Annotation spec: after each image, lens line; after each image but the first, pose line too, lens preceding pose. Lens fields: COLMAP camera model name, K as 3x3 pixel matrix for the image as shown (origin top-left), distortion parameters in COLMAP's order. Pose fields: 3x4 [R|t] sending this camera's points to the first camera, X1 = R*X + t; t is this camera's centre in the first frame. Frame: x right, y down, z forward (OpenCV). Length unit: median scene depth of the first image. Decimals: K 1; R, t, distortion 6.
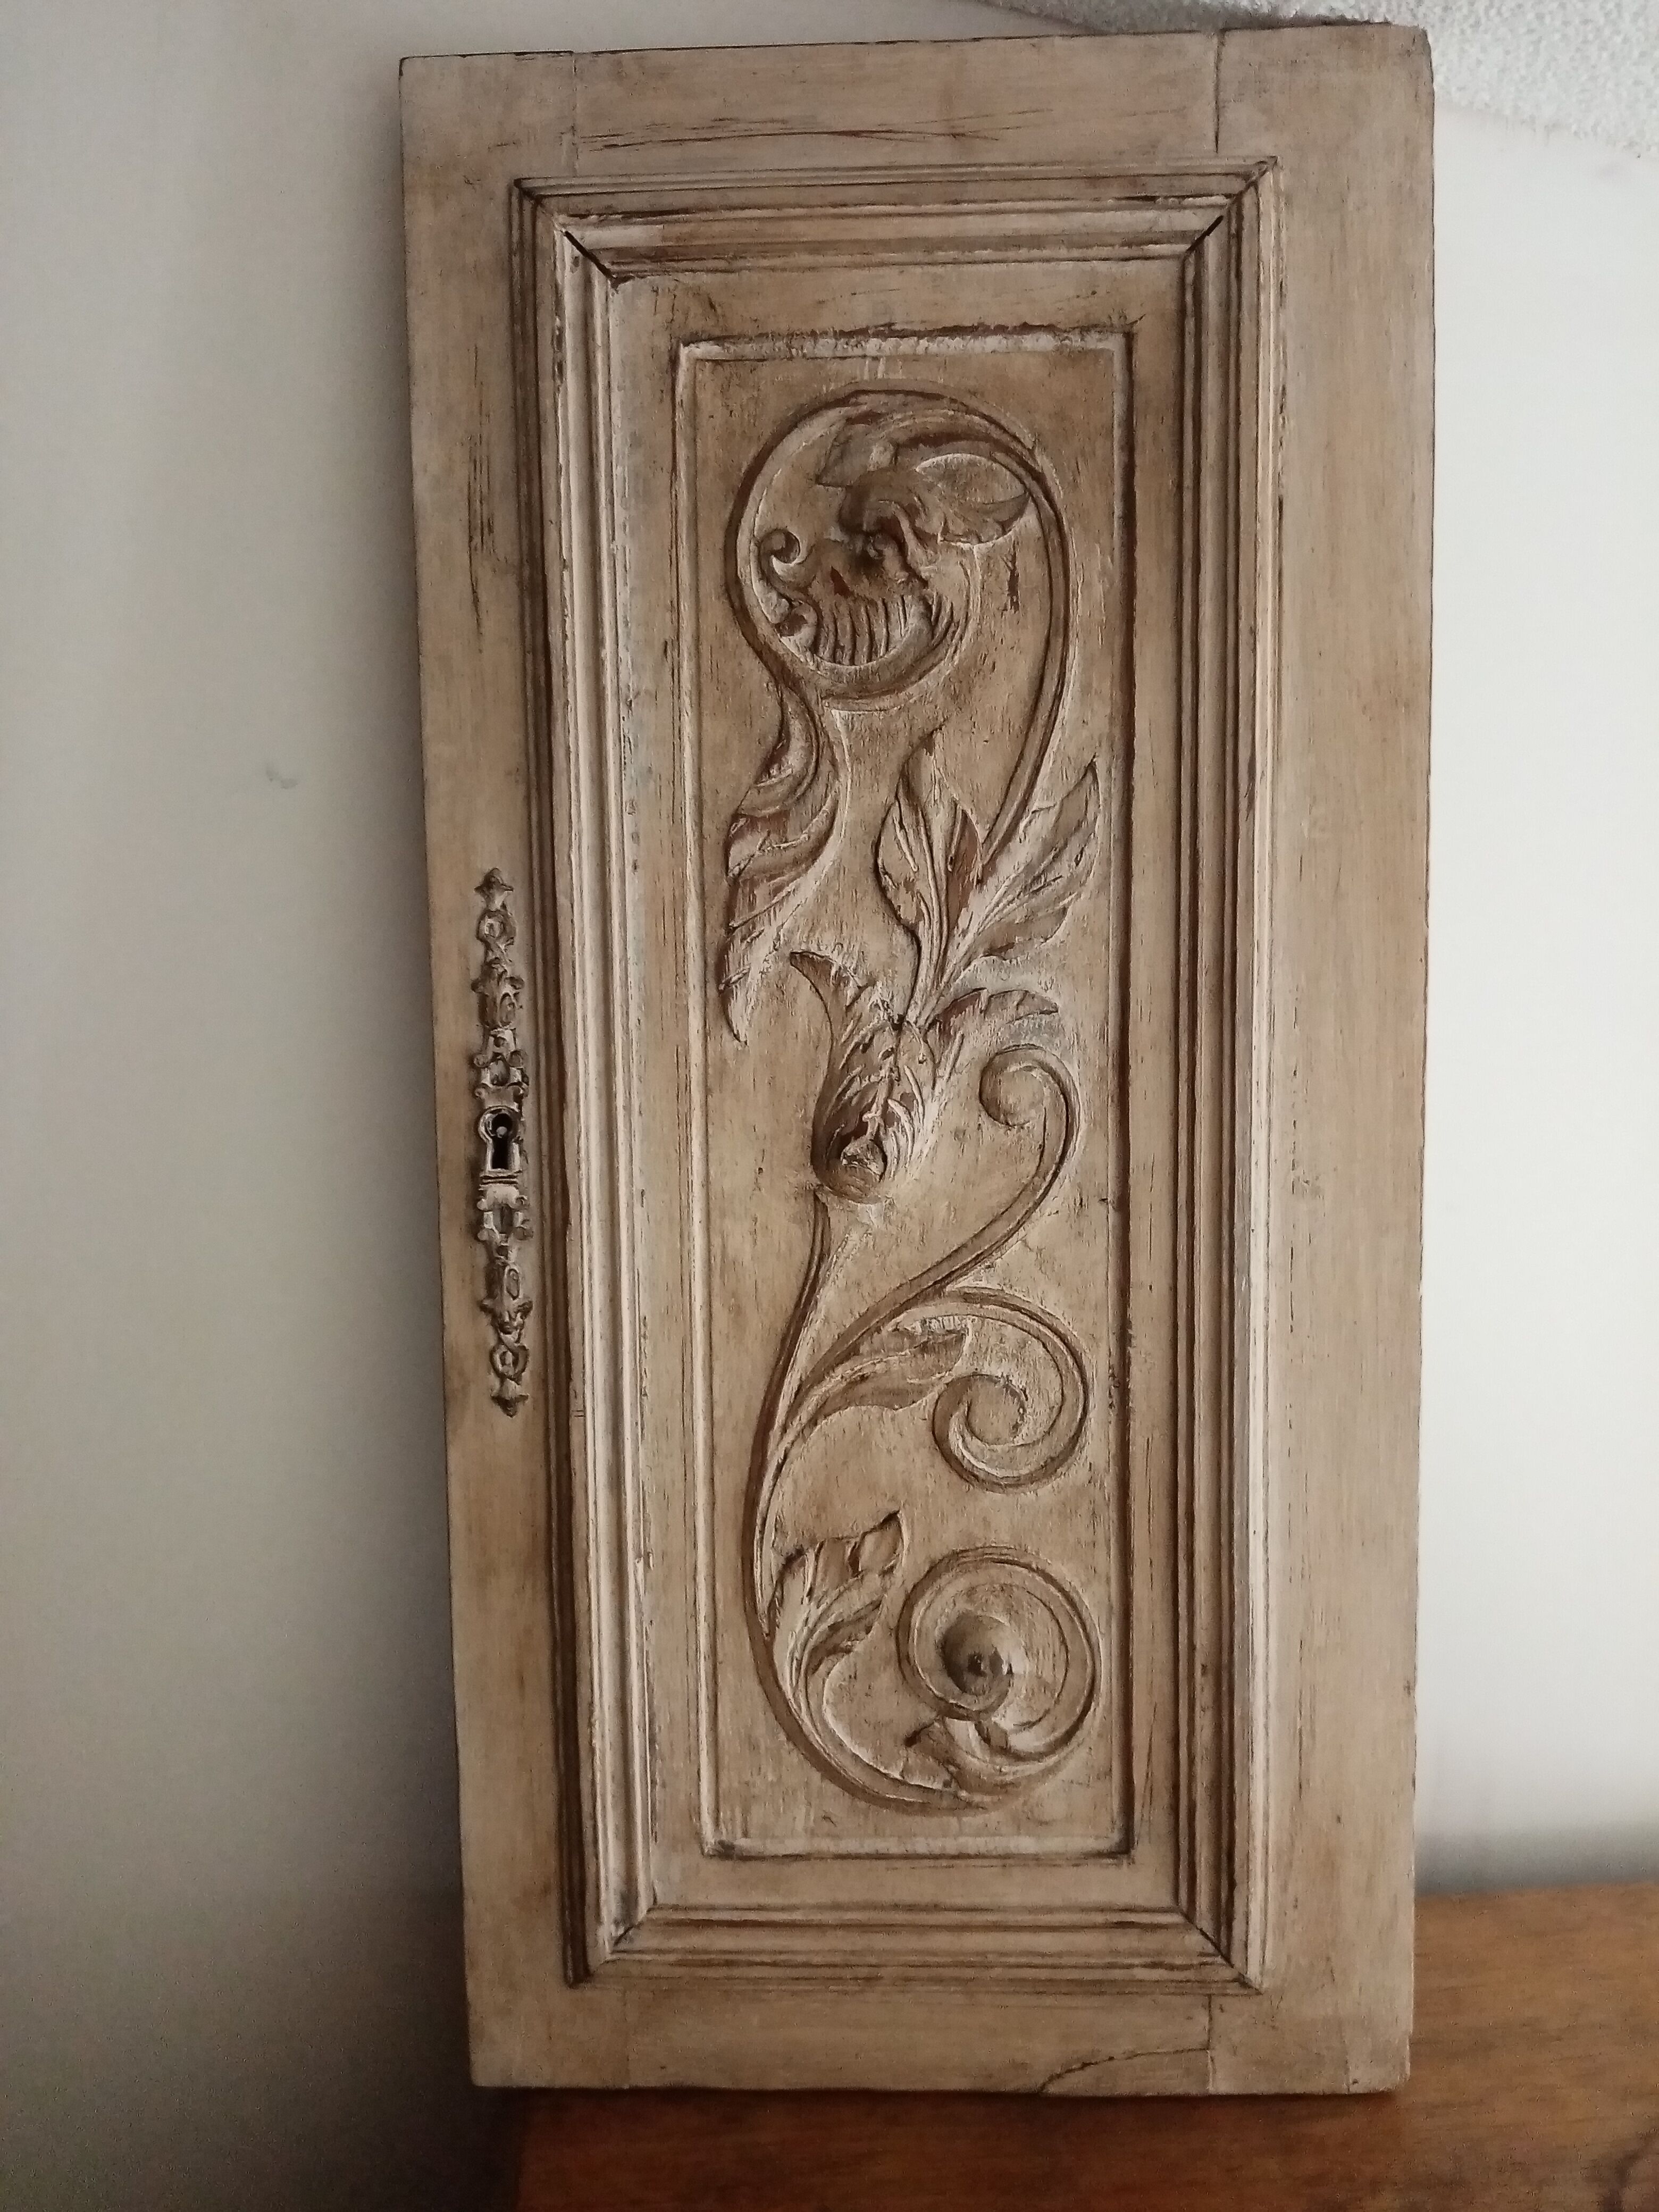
lens RADIAL K [[1734.7, 0, 784.2], [0, 1734.7, 1121.9], [0, 0, 1]] dist [0.062104, -0.163472]
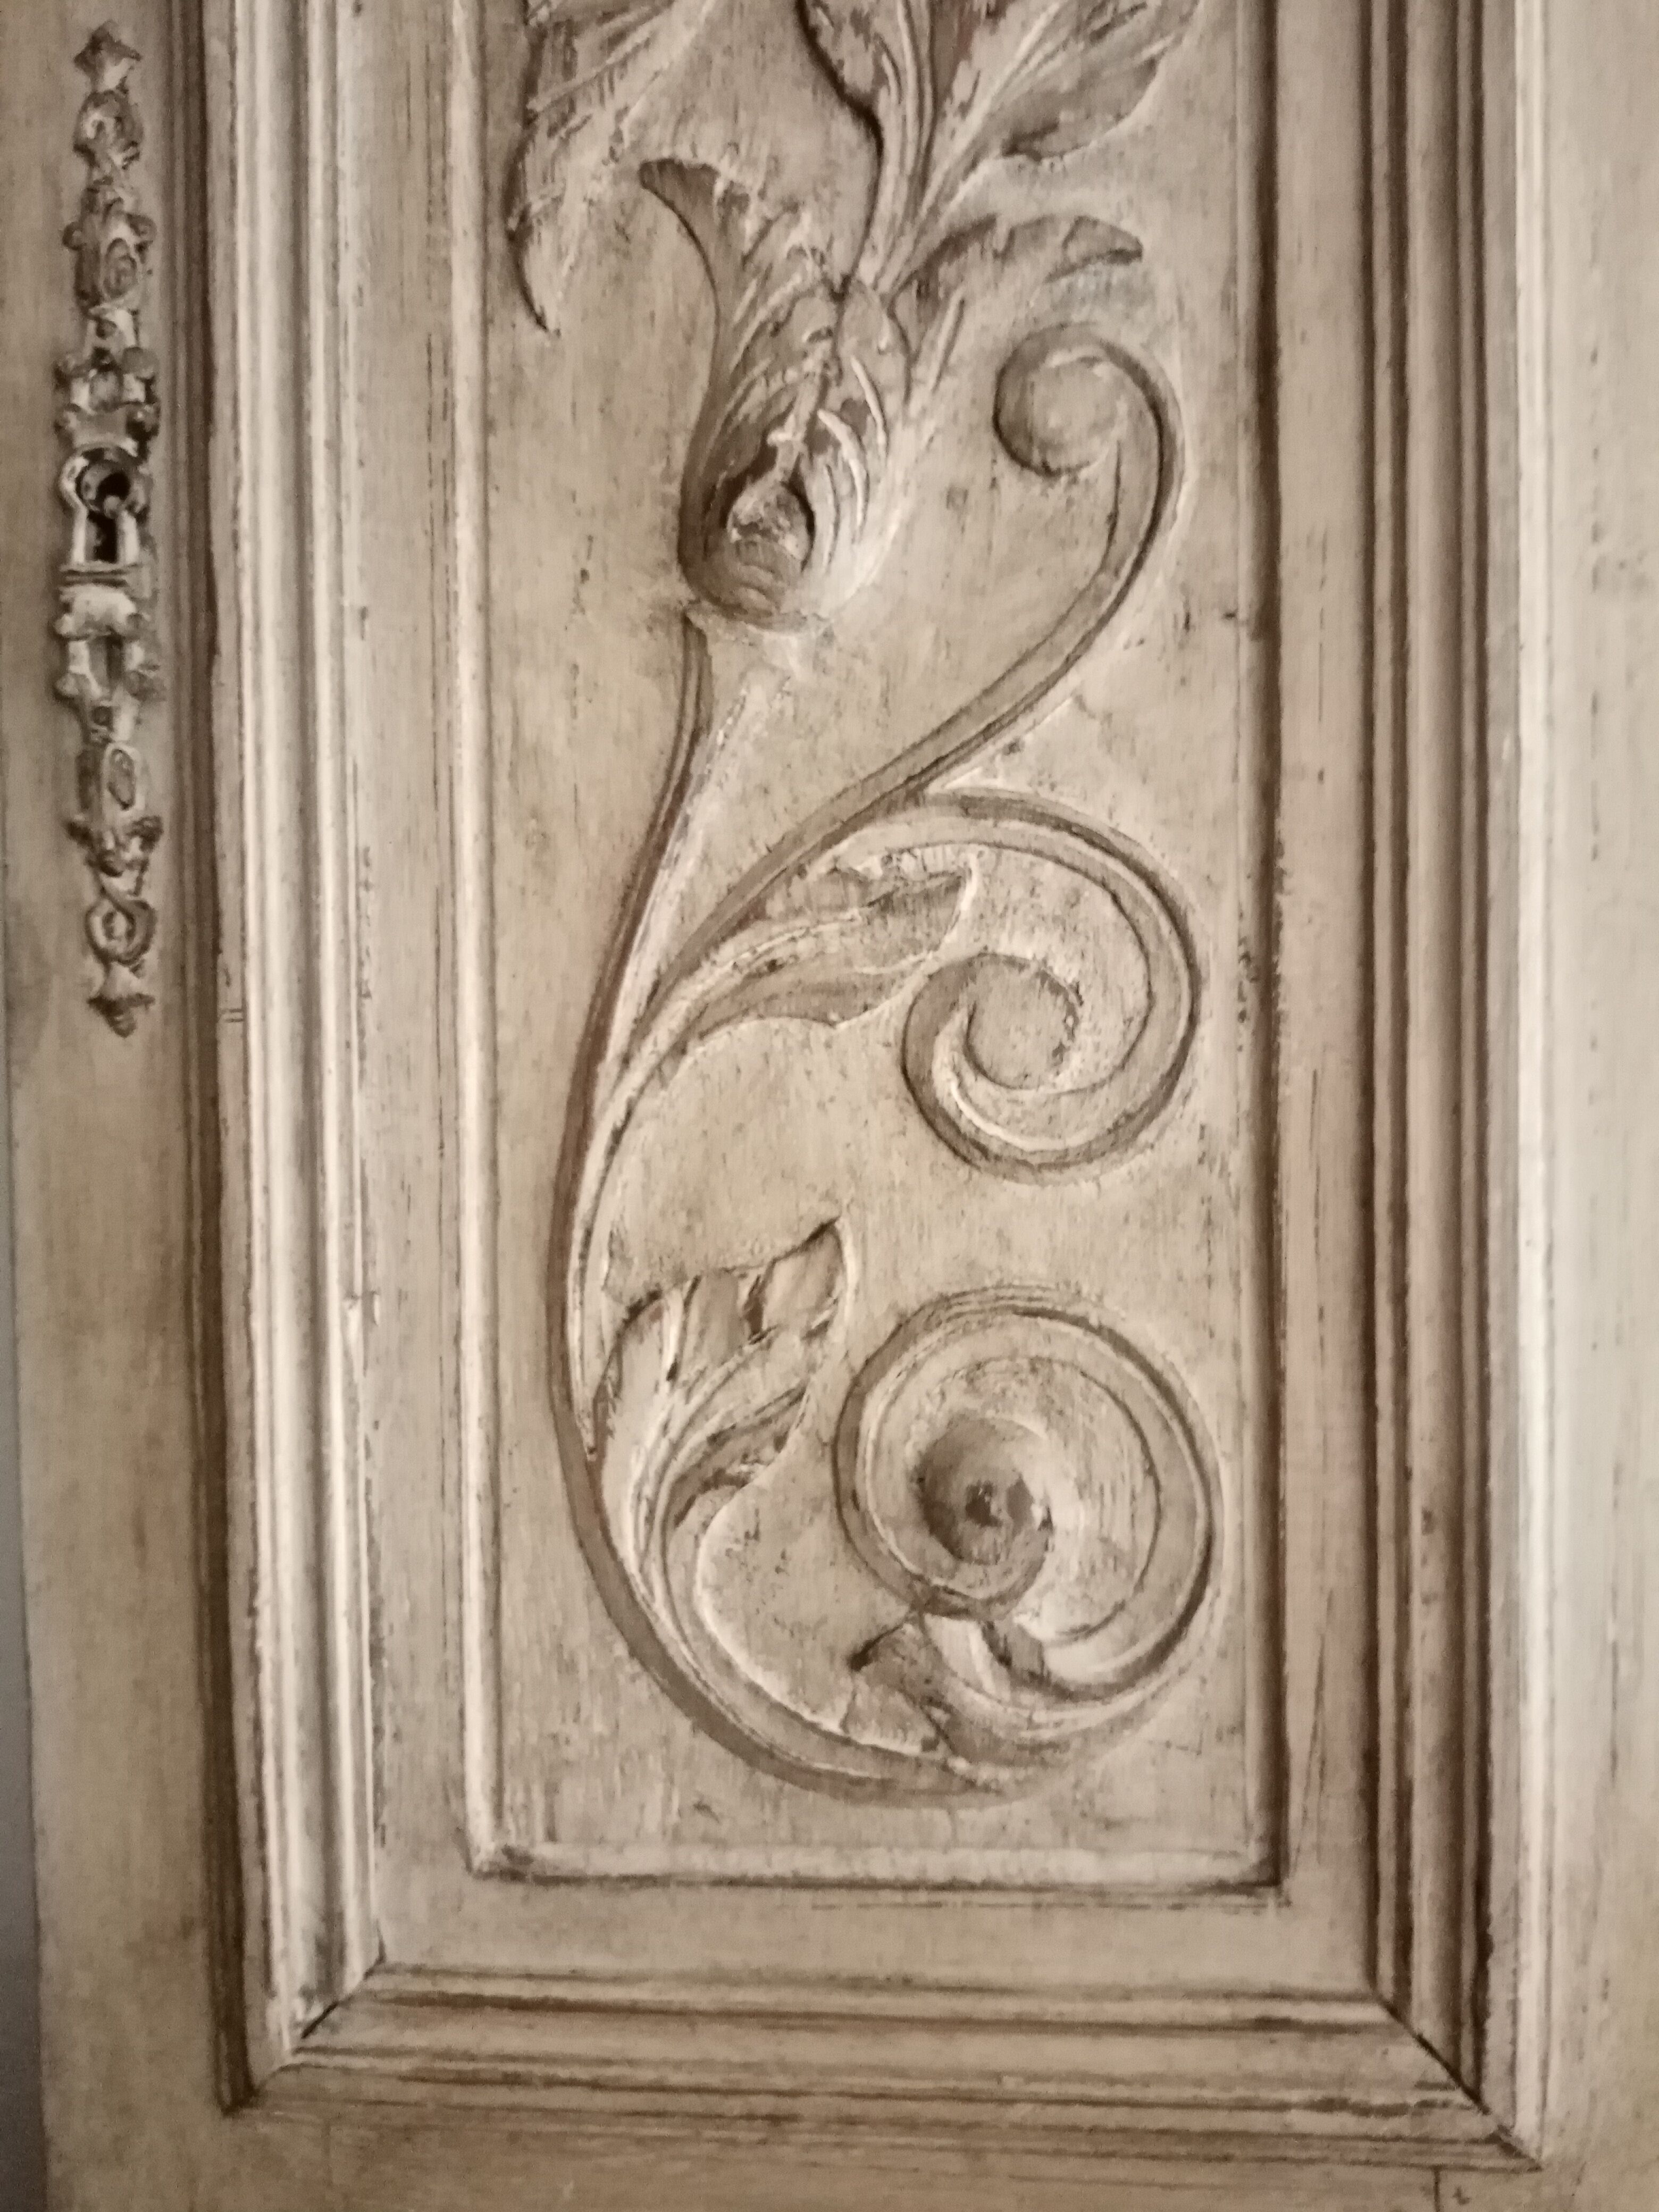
lens RADIAL K [[1734.7, 0, 784.2], [0, 1734.7, 1121.9], [0, 0, 1]] dist [0.062104, -0.163472]
pose [[0.999259, 0.007816, -0.037678, 0.070829], [-0.009875, 0.998451, -0.054752, 0.229711], [0.037192, 0.055083, 0.997789, 0.480497]]
